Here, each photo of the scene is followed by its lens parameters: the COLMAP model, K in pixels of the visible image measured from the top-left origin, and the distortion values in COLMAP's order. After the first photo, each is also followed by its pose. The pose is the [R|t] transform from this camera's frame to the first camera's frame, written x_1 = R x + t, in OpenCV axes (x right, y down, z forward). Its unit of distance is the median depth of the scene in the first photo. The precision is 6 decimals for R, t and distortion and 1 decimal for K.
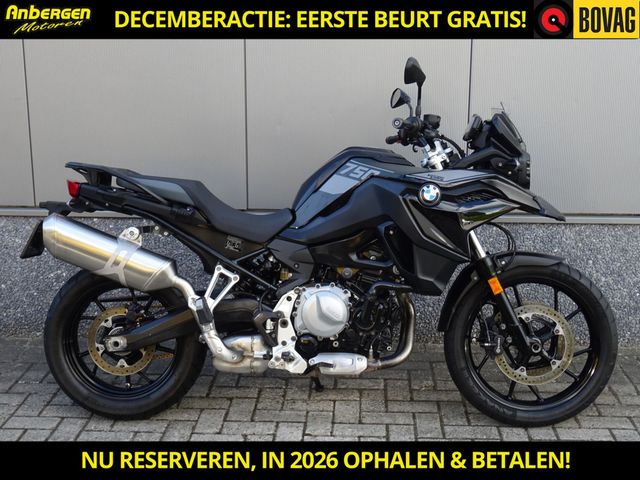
lens RADIAL K [[870.3, 0, 320.0], [0, 870.3, 240.0], [0, 0, 1]] dist [-0.023581, -0.018812]
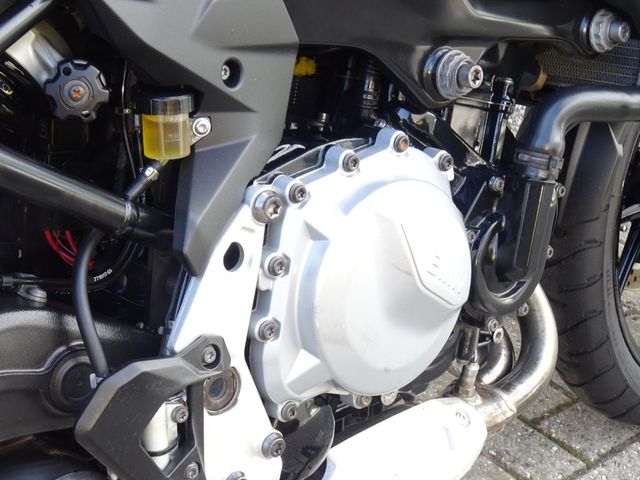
lens RADIAL K [[1067.9, 0, 320.0], [0, 1067.9, 240.0], [0, 0, 1]] dist [-0.002029, -0.062154]
pose [[0.712908, -0.240275, 0.658810, -0.170447], [0.064314, 0.957912, 0.279766, 0.001957], [-0.698303, -0.157077, 0.698356, 0.830202]]
